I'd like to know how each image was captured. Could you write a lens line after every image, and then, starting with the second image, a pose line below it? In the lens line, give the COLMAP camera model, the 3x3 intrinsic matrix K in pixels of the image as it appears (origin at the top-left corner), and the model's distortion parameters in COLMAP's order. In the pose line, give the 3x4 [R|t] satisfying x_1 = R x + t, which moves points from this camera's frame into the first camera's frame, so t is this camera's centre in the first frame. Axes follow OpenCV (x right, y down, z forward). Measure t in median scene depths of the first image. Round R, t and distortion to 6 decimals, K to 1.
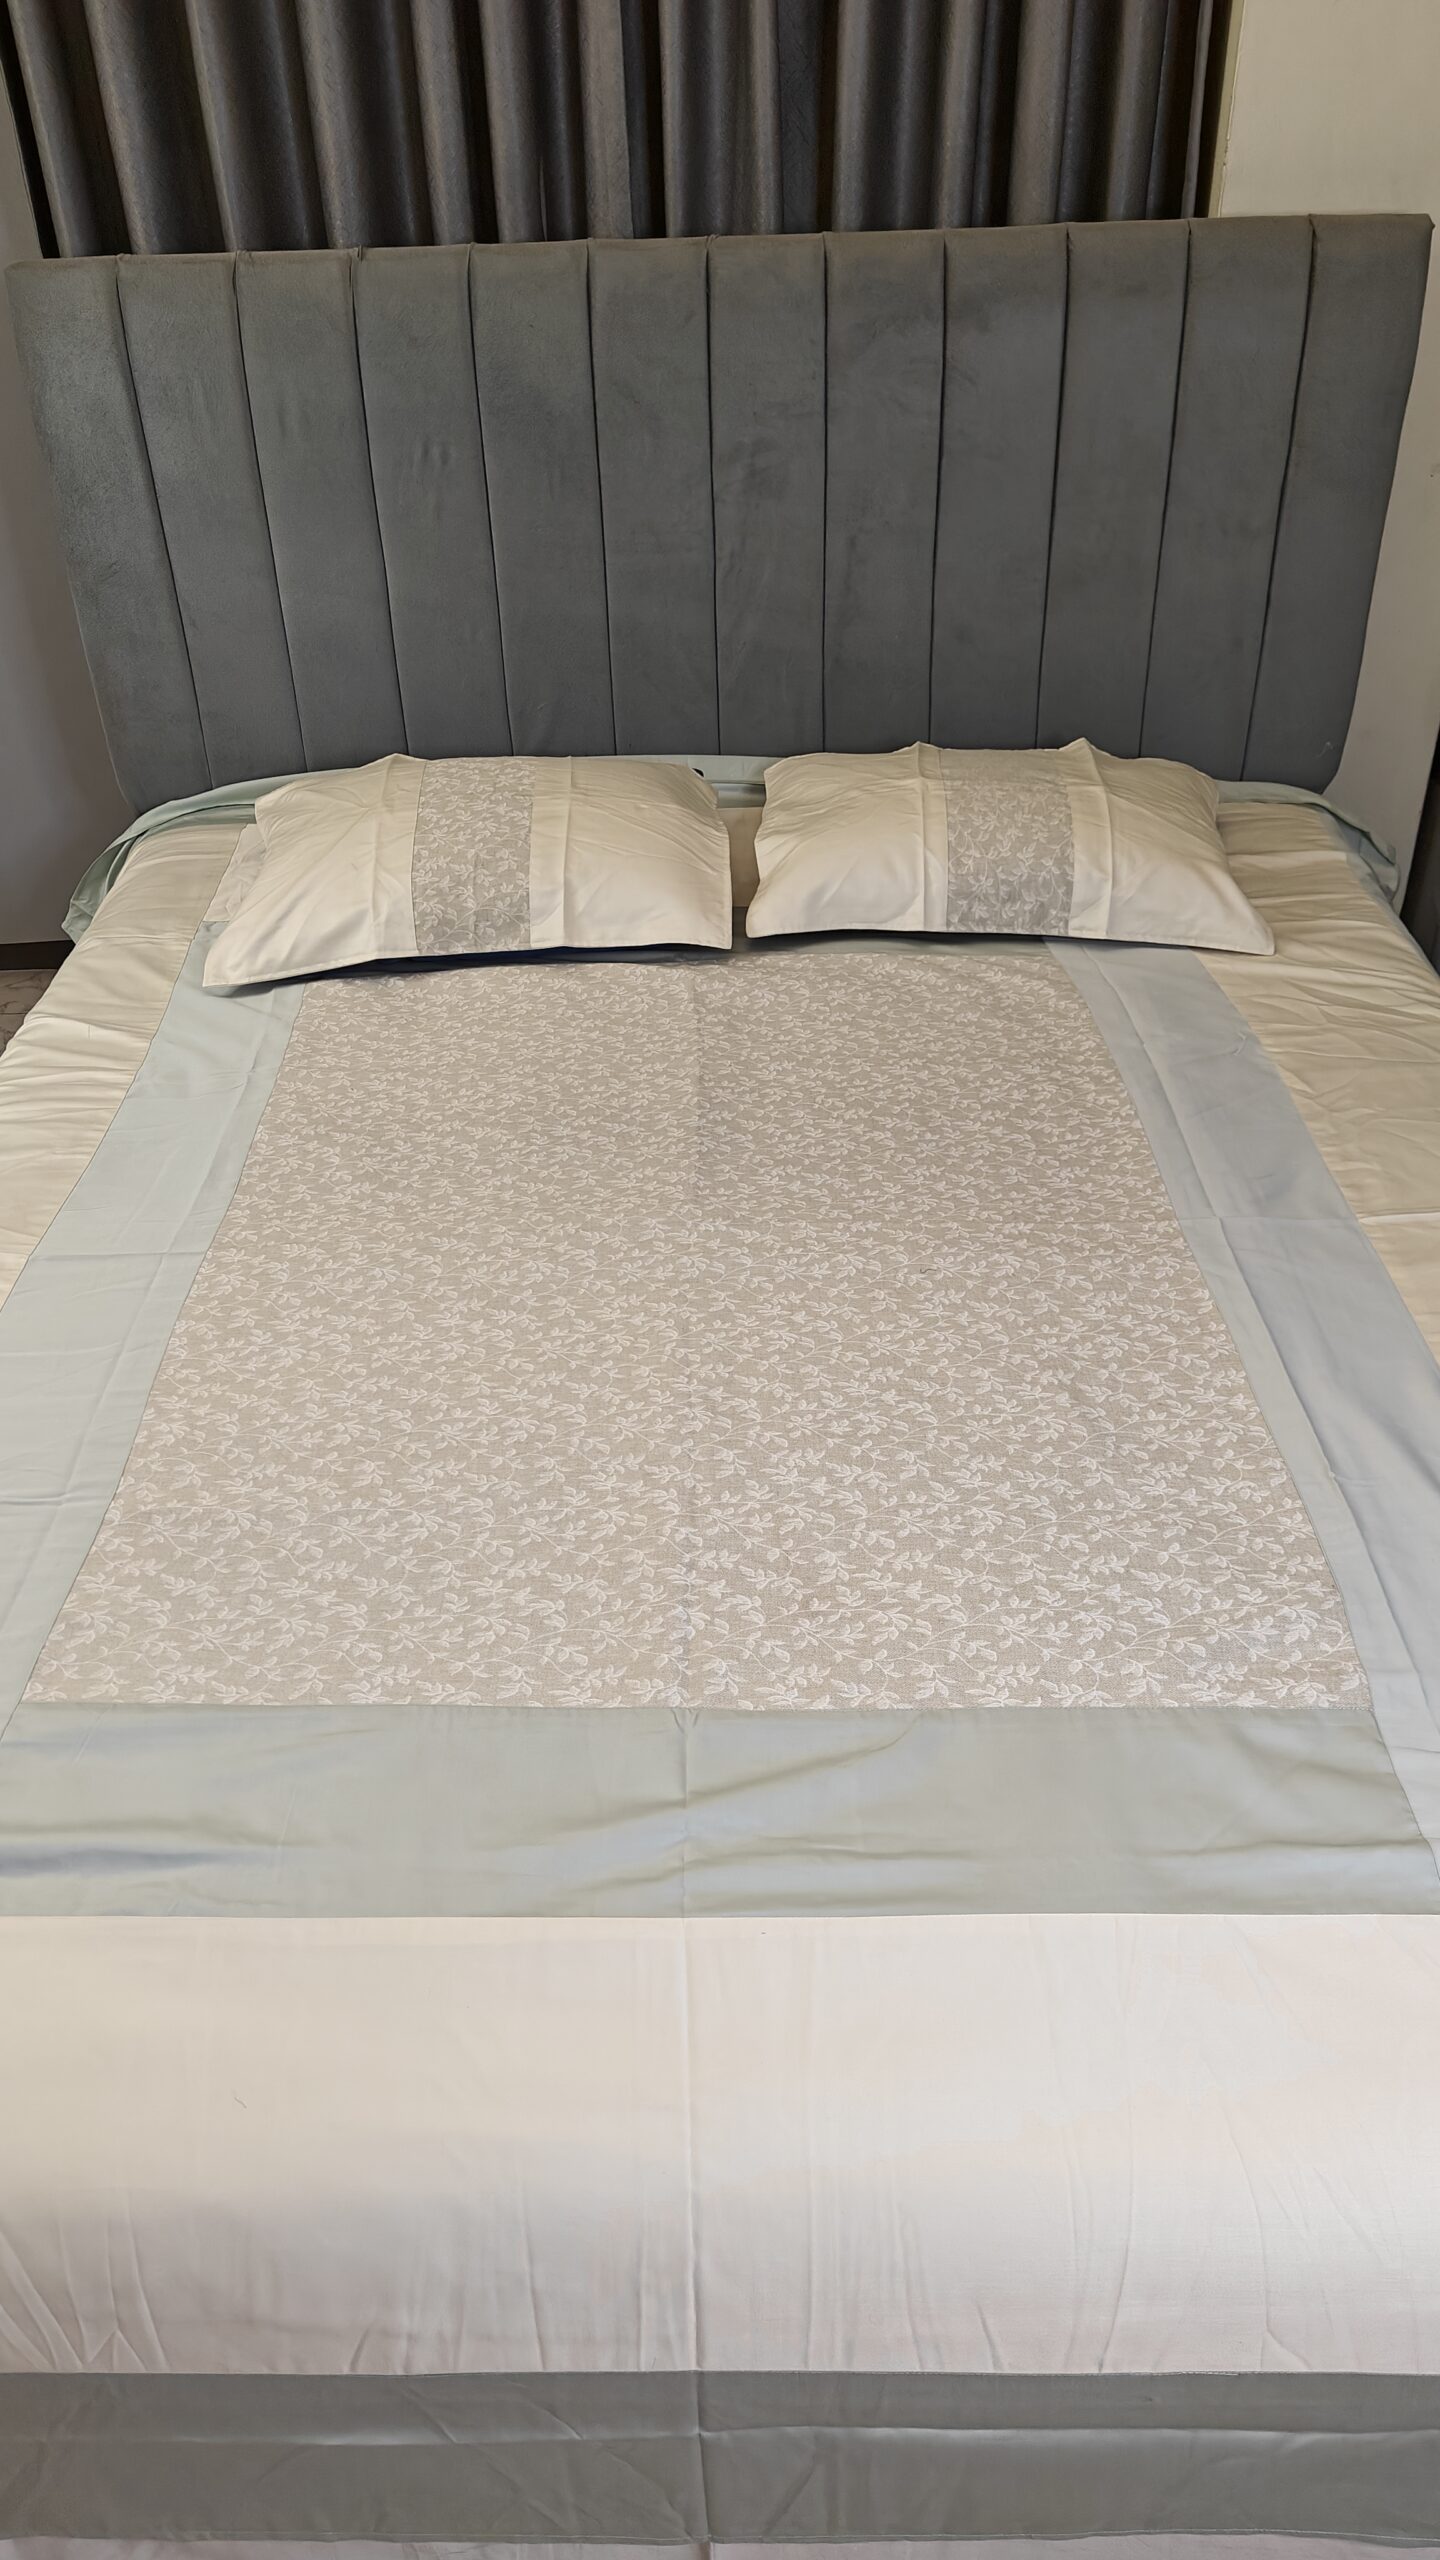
lens RADIAL K [[1763.4, 0, 720.0], [0, 1763.4, 1280.0], [0, 0, 1]] dist [-0.007689, -0.004113]
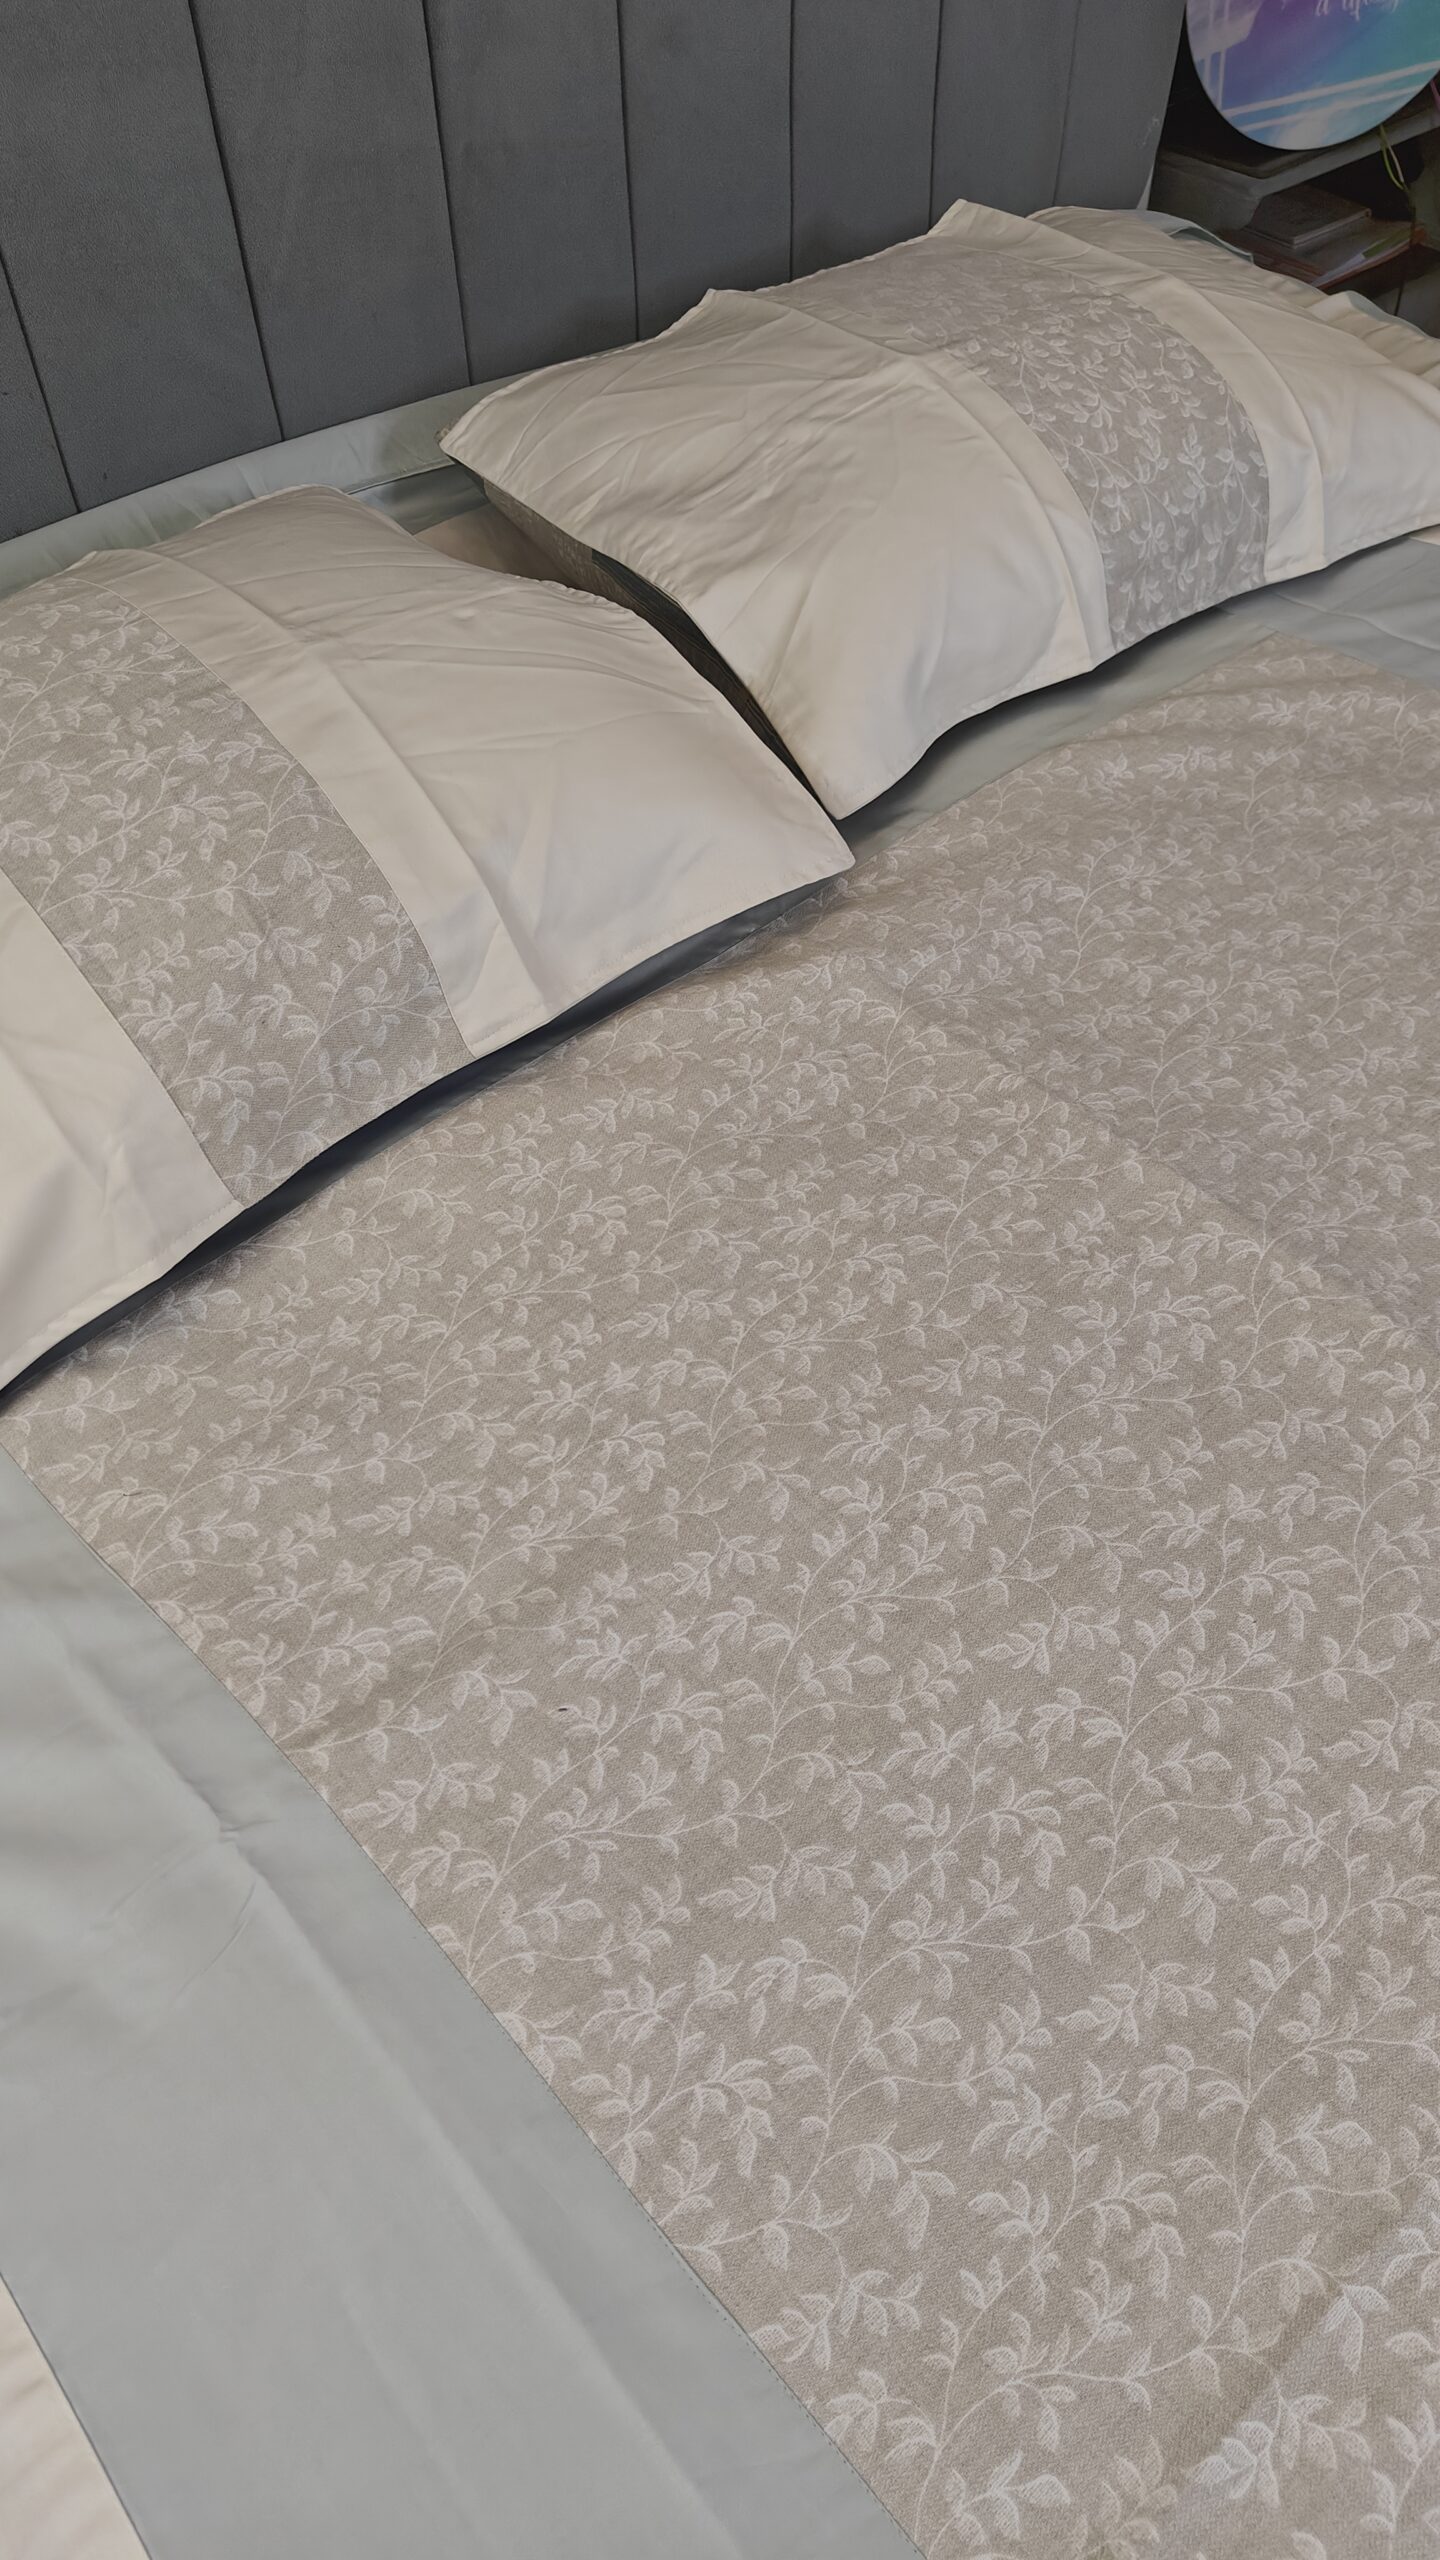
lens RADIAL K [[1763.4, 0, 720.0], [0, 1763.4, 1280.0], [0, 0, 1]] dist [-0.007689, -0.004113]
pose [[0.753713, -0.501169, 0.425142, -0.260864], [0.387108, 0.861317, 0.329060, -0.254967], [-0.531097, -0.083441, 0.843193, 0.625434]]
